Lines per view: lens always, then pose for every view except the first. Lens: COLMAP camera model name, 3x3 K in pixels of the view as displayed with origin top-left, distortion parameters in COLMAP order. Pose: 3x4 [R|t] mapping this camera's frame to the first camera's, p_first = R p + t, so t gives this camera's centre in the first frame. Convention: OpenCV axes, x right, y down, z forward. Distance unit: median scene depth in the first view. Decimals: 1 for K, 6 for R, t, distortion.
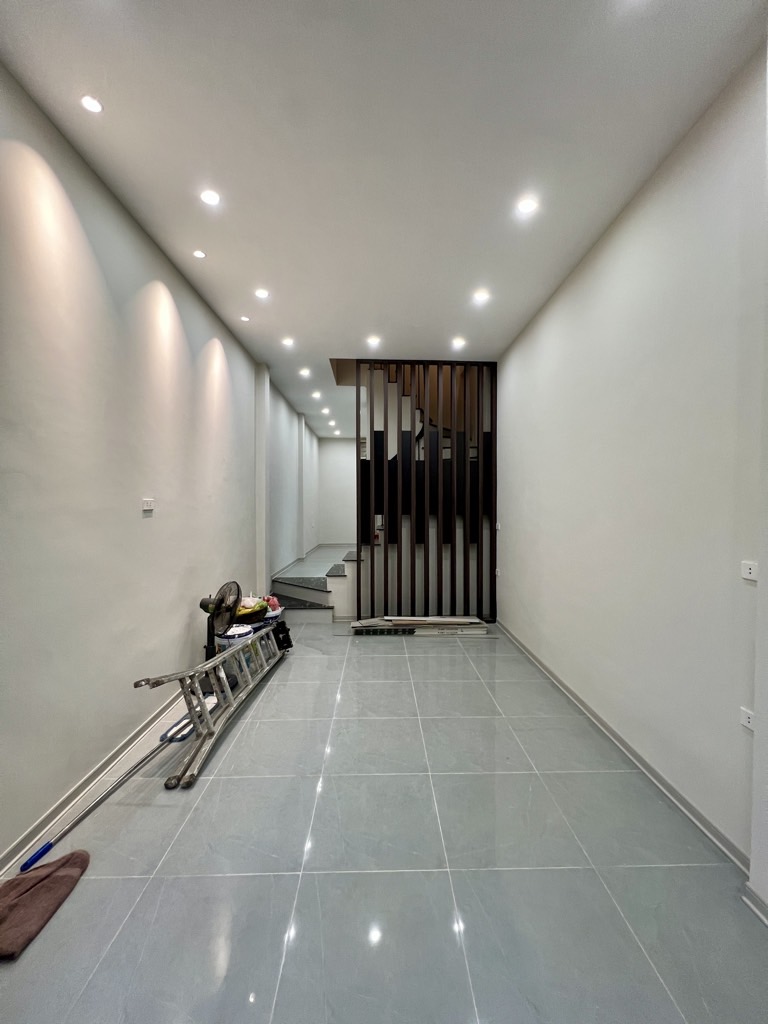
lens RADIAL K [[416.4, 0, 384.0], [0, 416.4, 512.0], [0, 0, 1]] dist [0.000131, 0.000218]
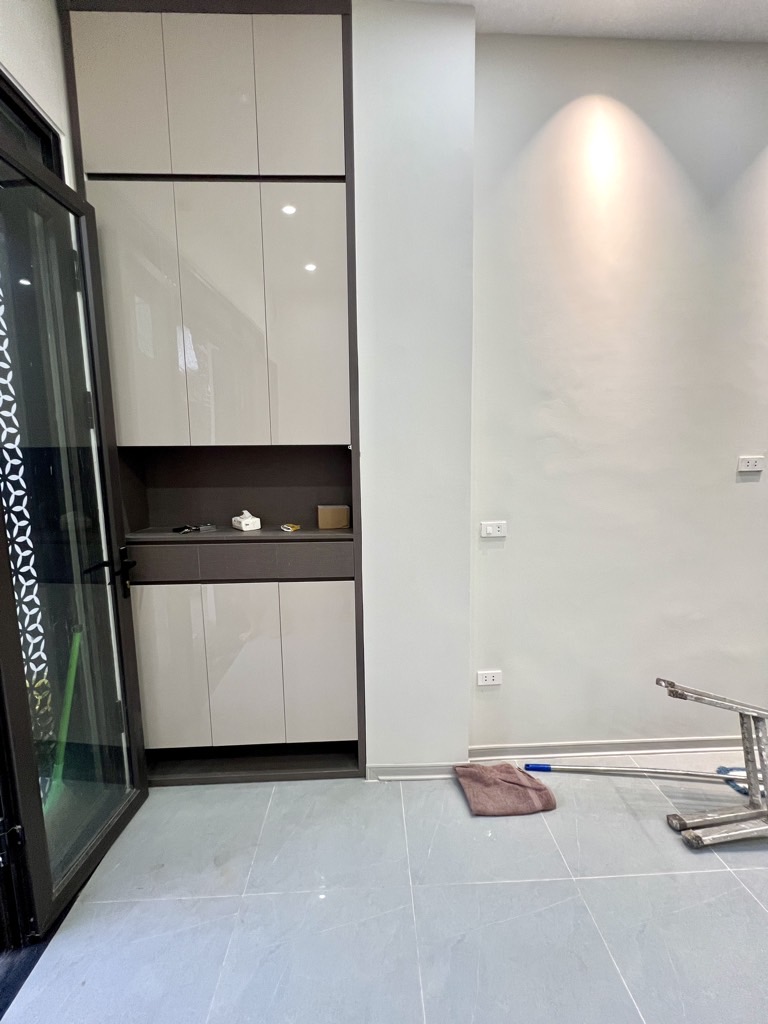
lens RADIAL K [[410.6, 0, 384.0], [0, 410.6, 512.0], [0, 0, 1]] dist [0.000667, 0.000207]
pose [[0.021250, 0.122695, -0.992217, 0.081725], [-0.005549, 0.992440, 0.122604, -0.010931], [0.999759, 0.002900, 0.021770, 0.199606]]
